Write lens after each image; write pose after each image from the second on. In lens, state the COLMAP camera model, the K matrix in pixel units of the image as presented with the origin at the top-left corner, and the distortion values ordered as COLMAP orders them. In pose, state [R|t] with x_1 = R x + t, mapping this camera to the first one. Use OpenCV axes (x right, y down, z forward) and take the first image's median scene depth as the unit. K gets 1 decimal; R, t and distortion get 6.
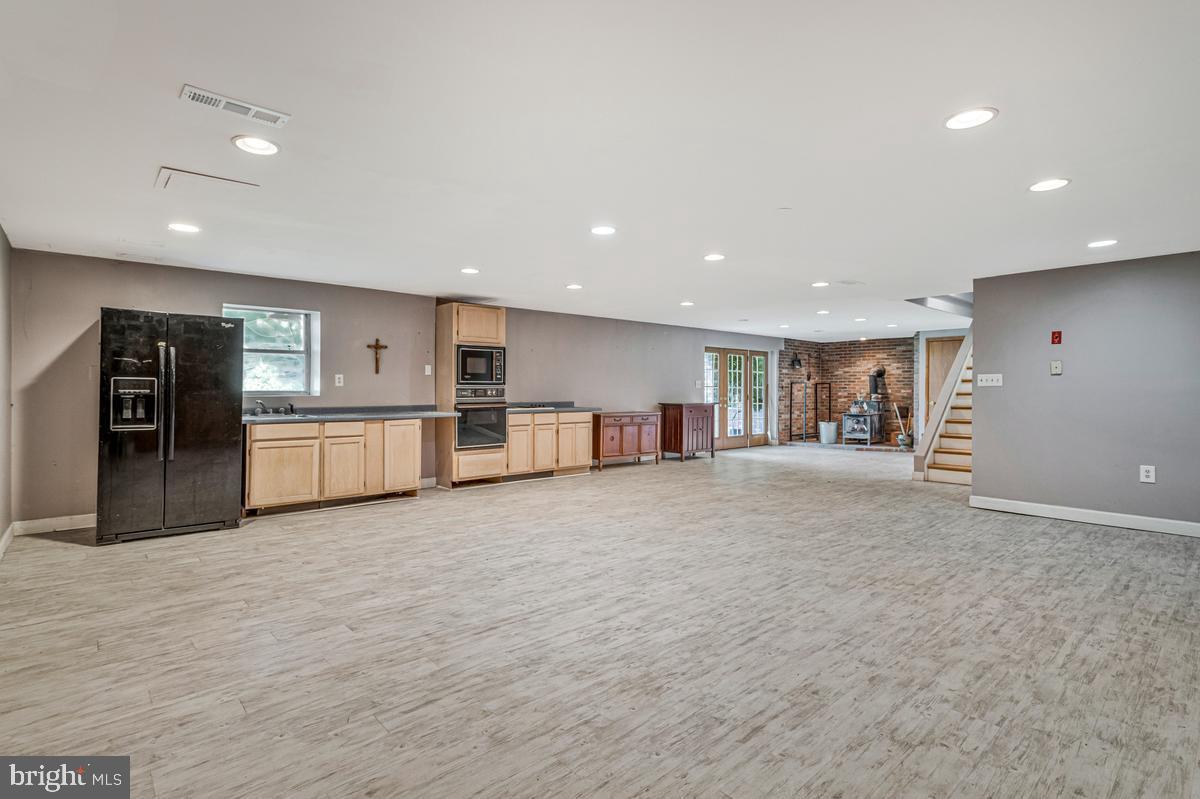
lens RADIAL K [[586.2, 0, 577.6], [0, 586.2, 392.0], [0, 0, 1]] dist [0.001847, 0.002446]
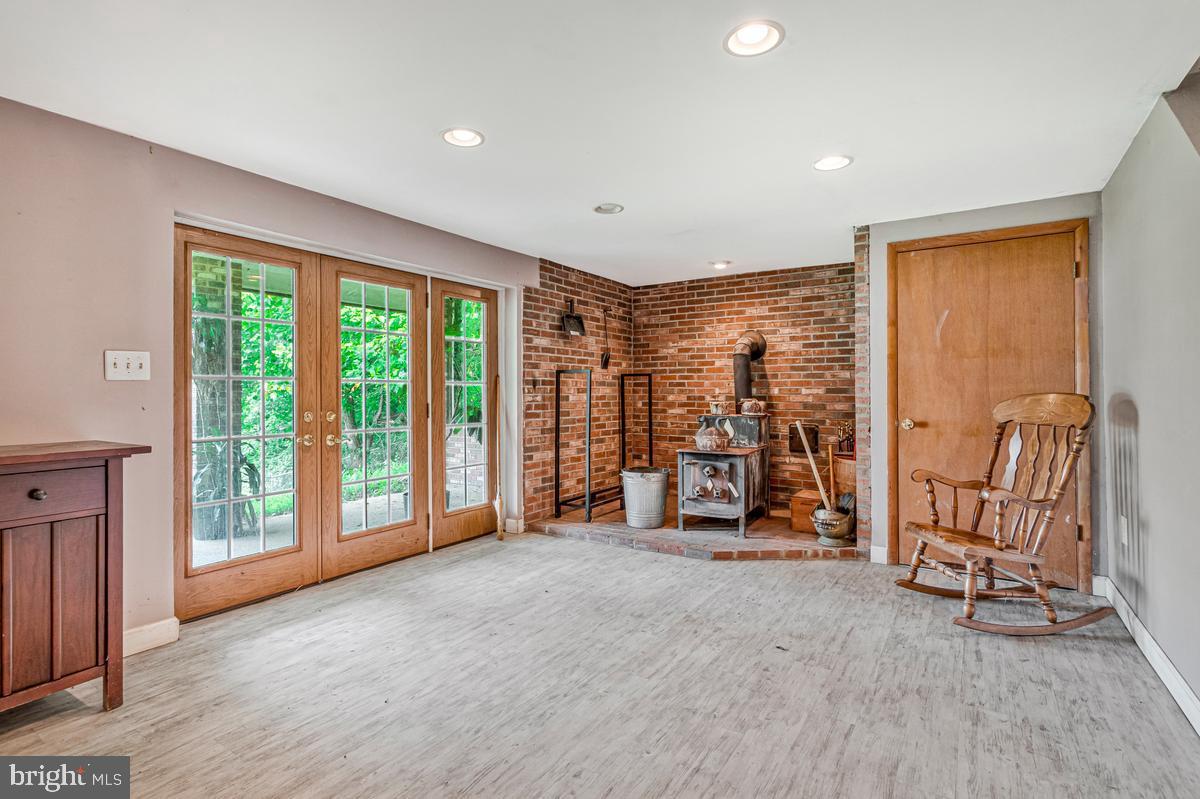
lens RADIAL K [[586.2, 0, 573.7], [0, 586.2, 383.0], [0, 0, 1]] dist [0.001847, 0.002446]
pose [[0.968881, -0.000854, 0.247524, 0.473782], [0.005543, 0.999818, -0.018248, -0.000662], [-0.247463, 0.019052, 0.968710, 1.047384]]
